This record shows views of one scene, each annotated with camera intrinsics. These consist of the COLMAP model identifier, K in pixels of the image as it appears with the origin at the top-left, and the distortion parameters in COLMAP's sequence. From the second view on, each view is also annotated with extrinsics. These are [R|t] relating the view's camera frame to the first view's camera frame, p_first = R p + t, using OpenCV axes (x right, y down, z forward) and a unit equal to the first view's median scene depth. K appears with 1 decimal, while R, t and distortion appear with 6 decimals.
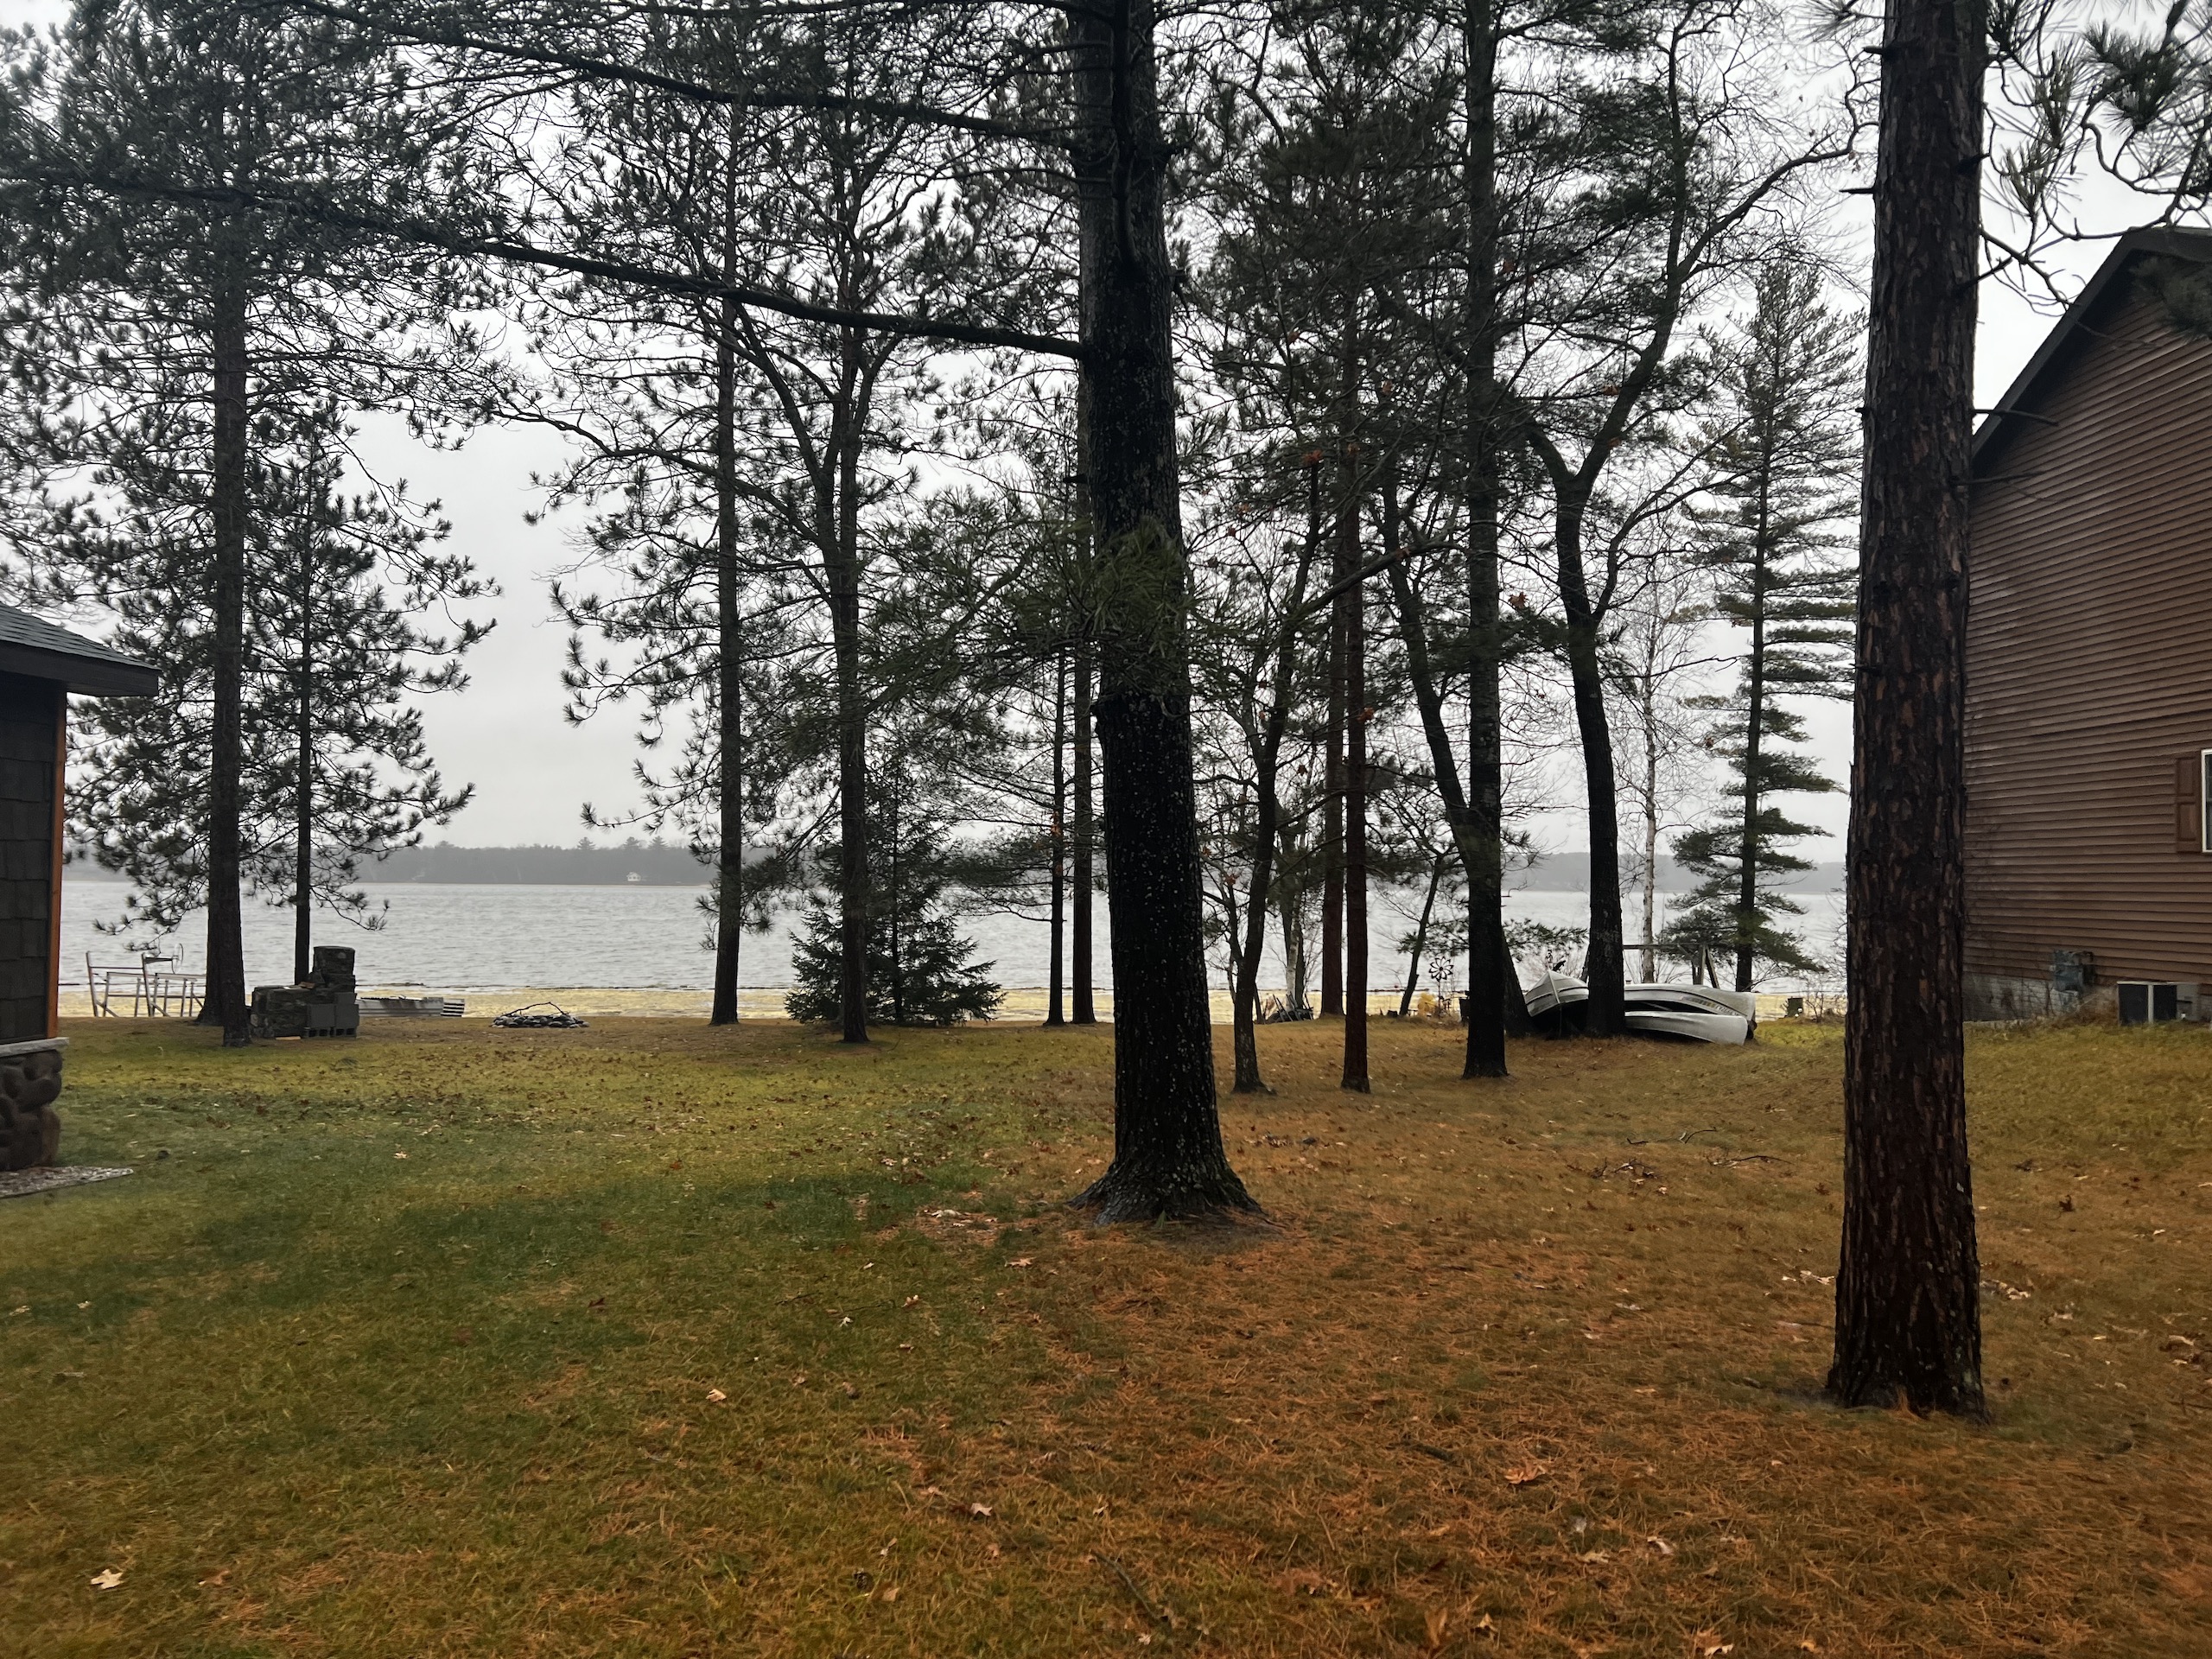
lens RADIAL K [[1674.5, 0, 1142.1], [0, 1674.5, 834.4], [0, 0, 1]] dist [0.061743, -0.034779]
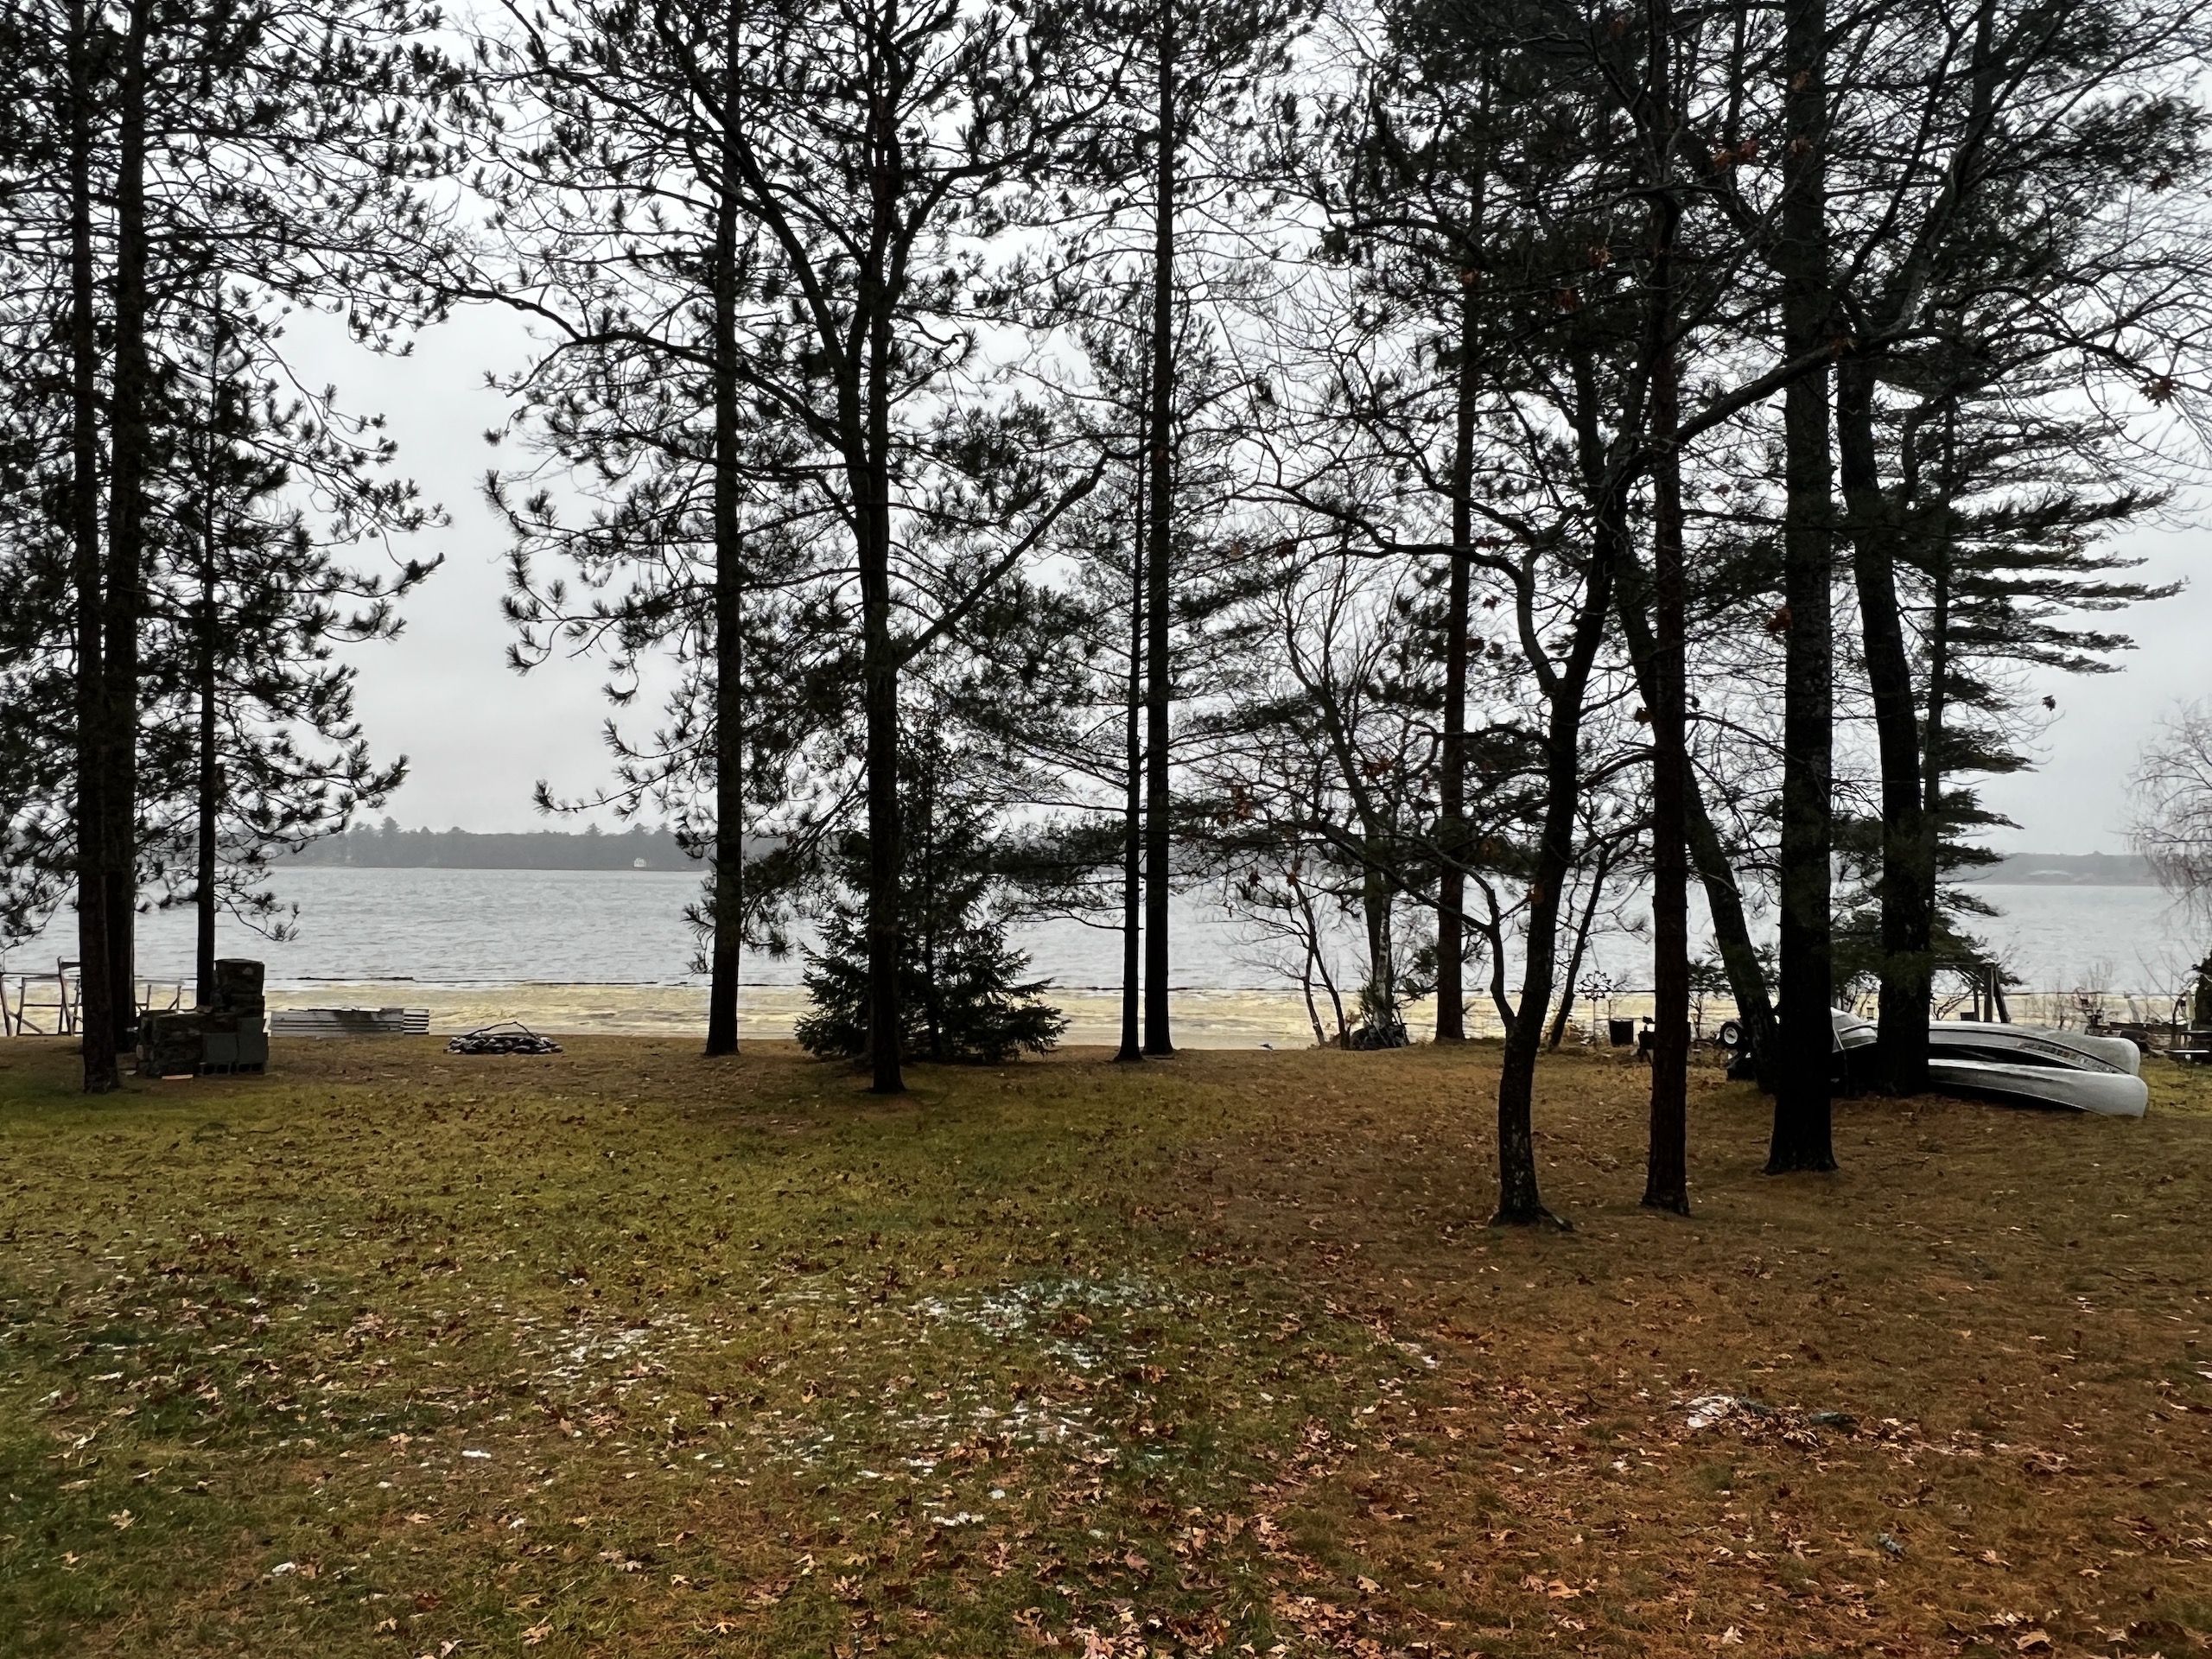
lens RADIAL K [[1659.6, 0, 1101.5], [0, 1659.6, 819.7], [0, 0, 1]] dist [-0.008001, -0.002108]
pose [[0.999782, 0.001151, -0.020845, -0.051419], [-0.001207, 0.999996, -0.002648, 0.001742], [0.020842, 0.002673, 0.999779, 0.217174]]
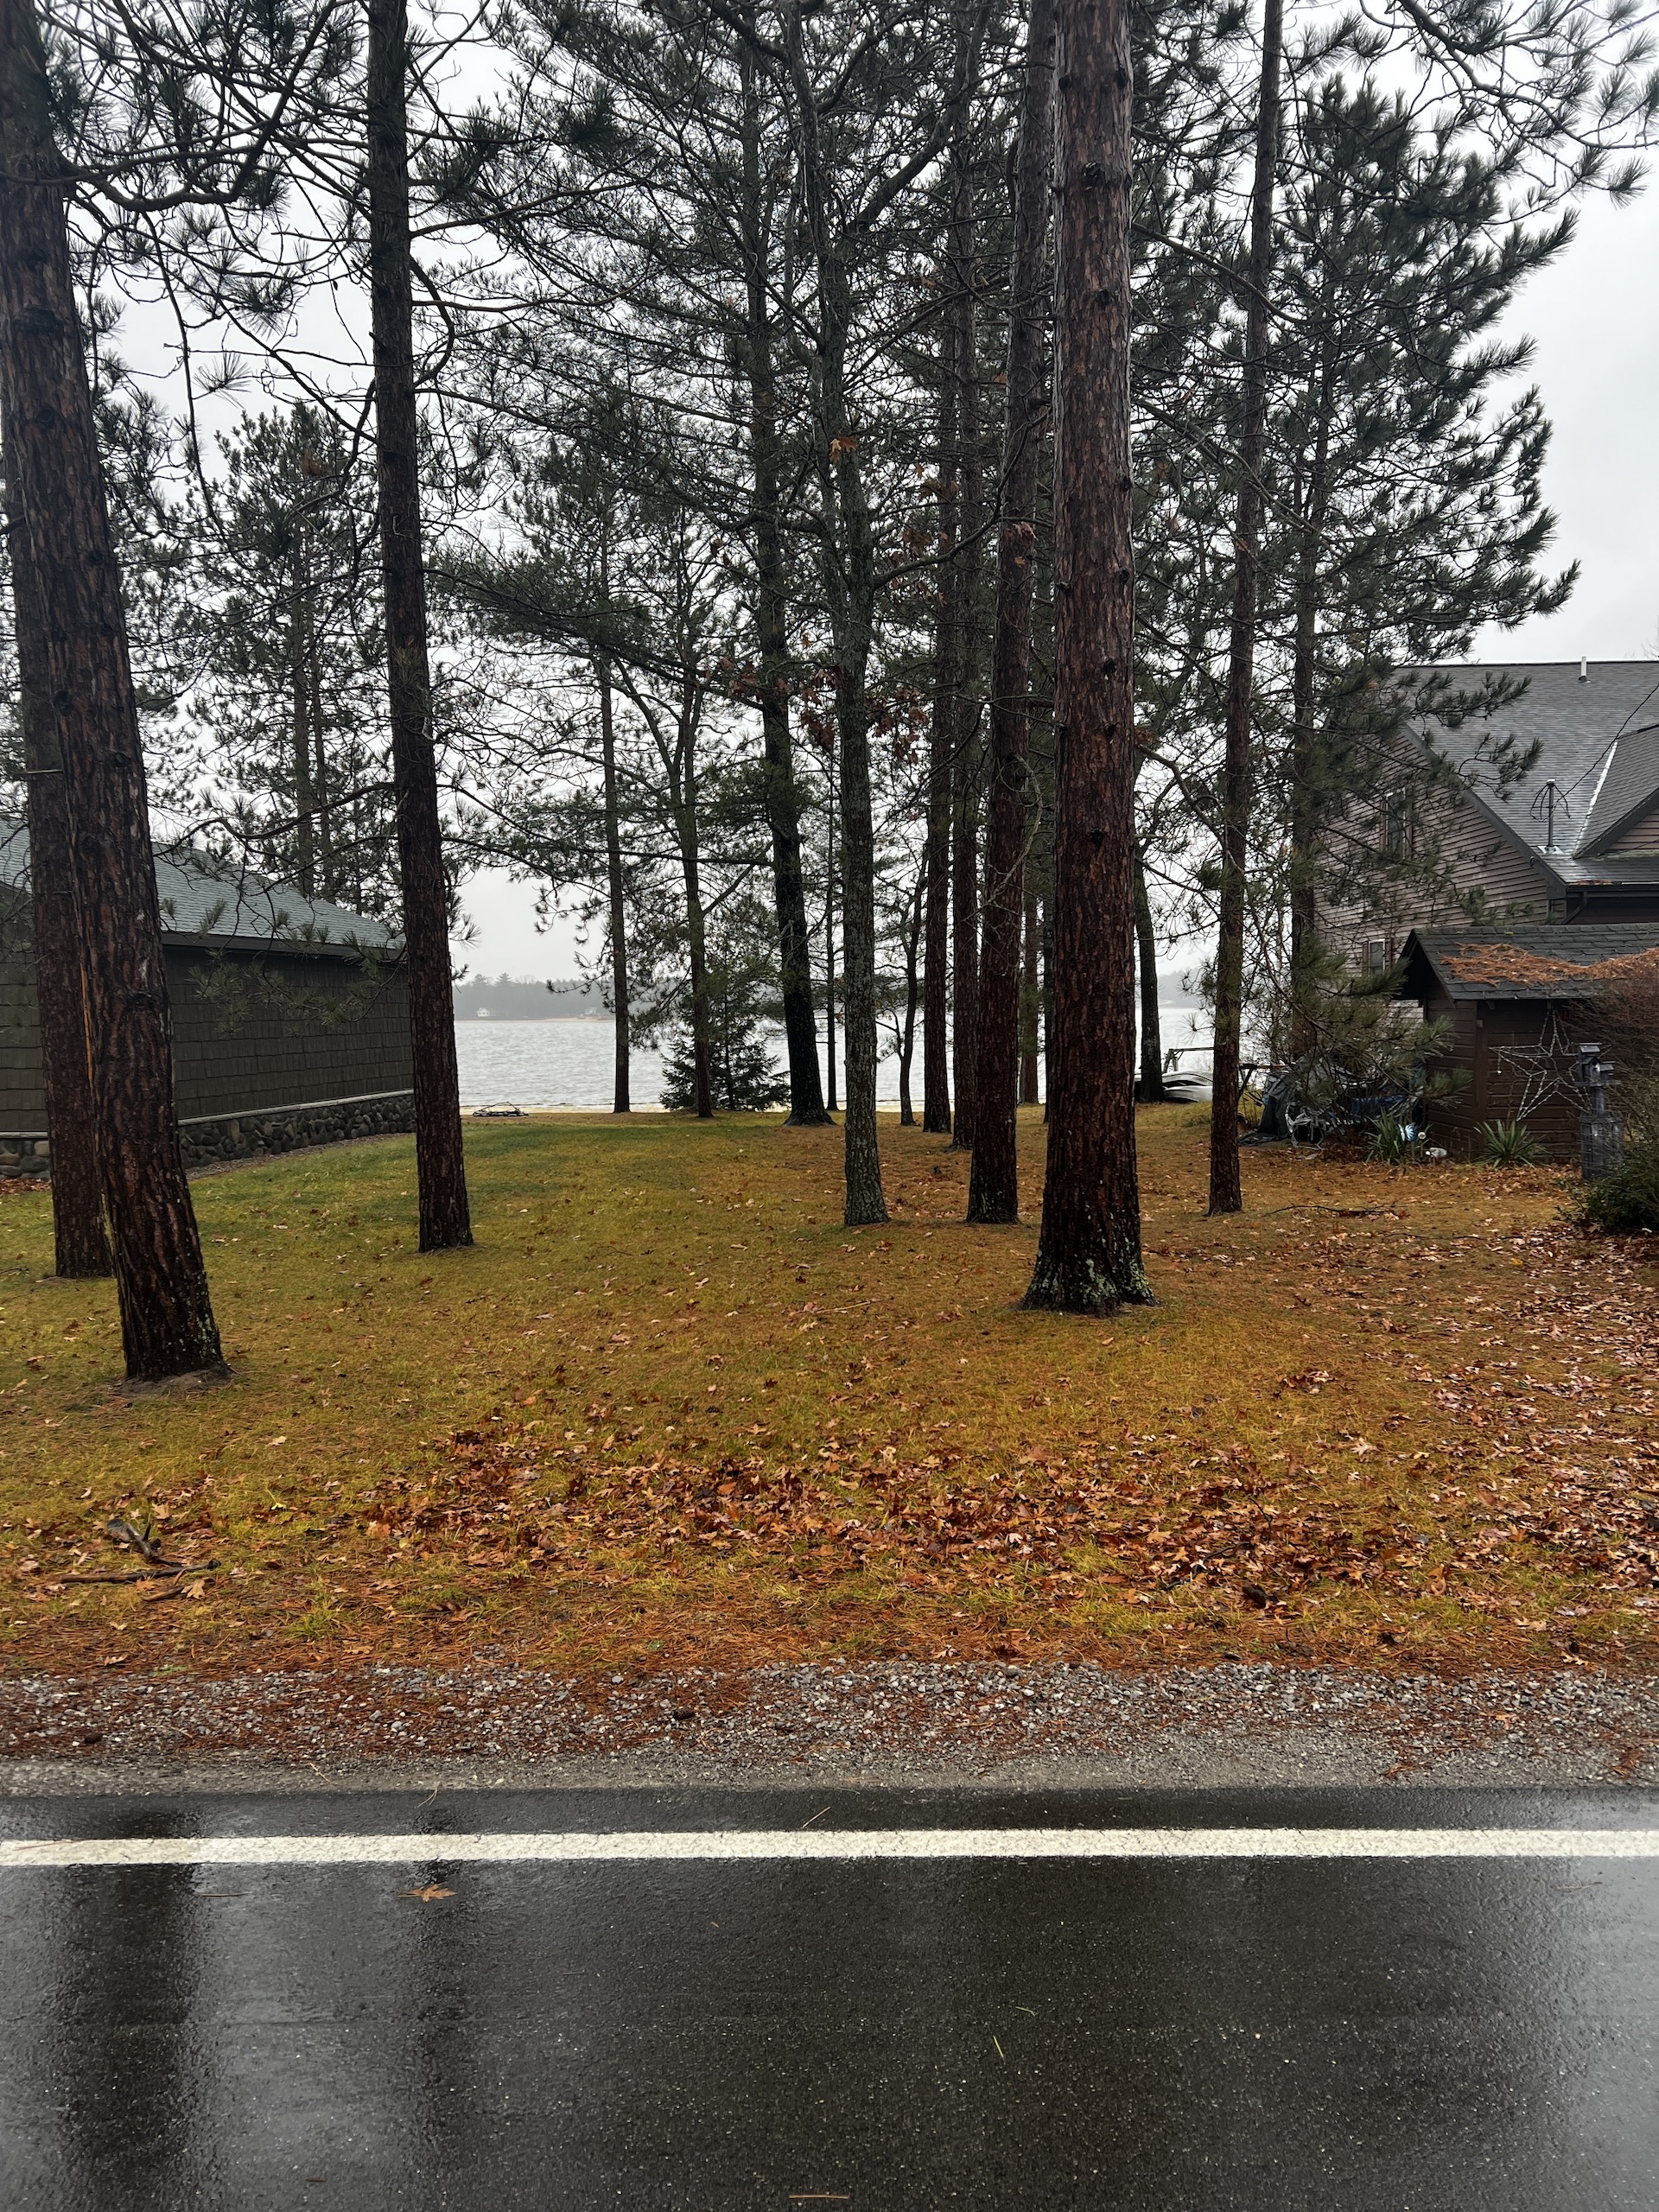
lens RADIAL K [[1674.5, 0, 839.0], [0, 1674.5, 1100.9], [0, 0, 1]] dist [0.061743, -0.034779]
pose [[0.996434, -0.021644, -0.081550, 0.084852], [0.028138, 0.996450, 0.079348, -0.018113], [0.079543, -0.081359, 0.993506, -0.562530]]
